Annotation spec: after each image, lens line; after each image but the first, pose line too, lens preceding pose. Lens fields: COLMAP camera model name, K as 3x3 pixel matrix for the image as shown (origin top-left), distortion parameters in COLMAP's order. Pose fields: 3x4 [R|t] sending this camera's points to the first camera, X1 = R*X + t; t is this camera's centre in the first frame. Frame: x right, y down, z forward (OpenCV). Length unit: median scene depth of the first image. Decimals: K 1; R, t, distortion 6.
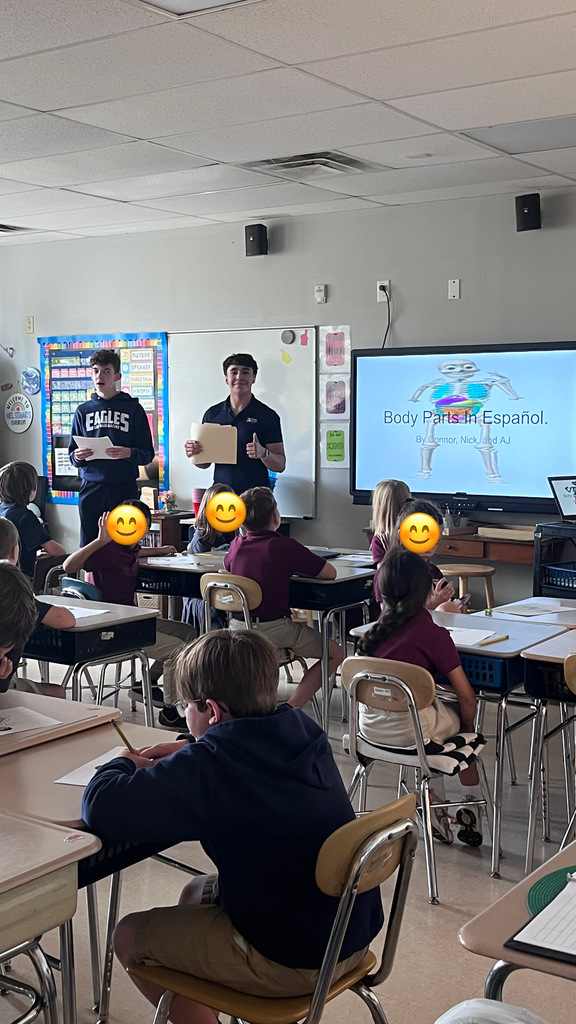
lens RADIAL K [[1243.7, 0, 283.8], [0, 1243.7, 522.0], [0, 0, 1]] dist [0.182514, 0.000000]
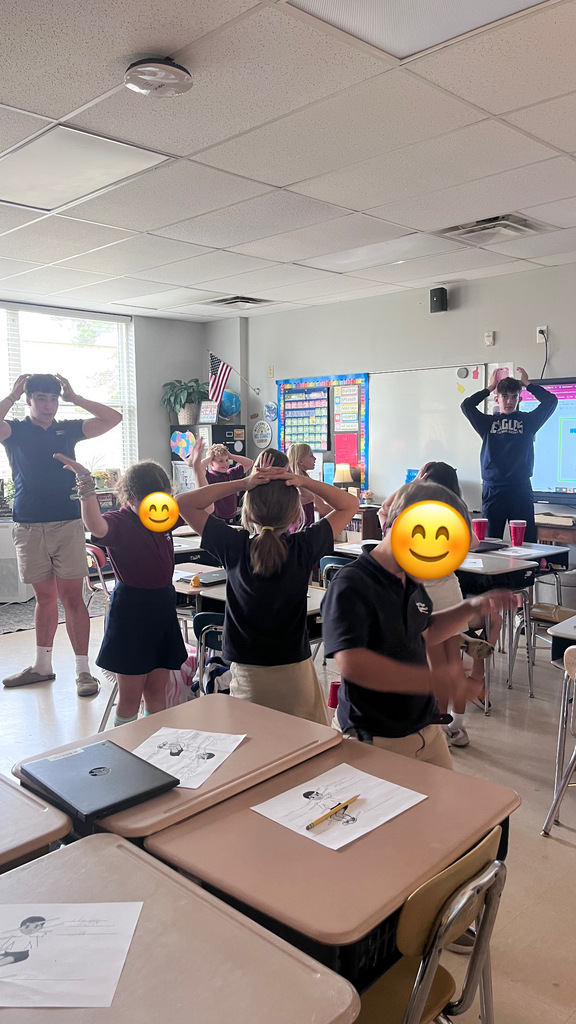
lens RADIAL K [[767.0, 0, 284.4], [0, 767.0, 511.2], [0, 0, 1]] dist [0.003287, -0.000887]
pose [[0.982270, 0.009398, -0.187235, -0.025533], [-0.007465, 0.999911, 0.011026, -0.010625], [0.187322, -0.009432, 0.982253, 0.163761]]
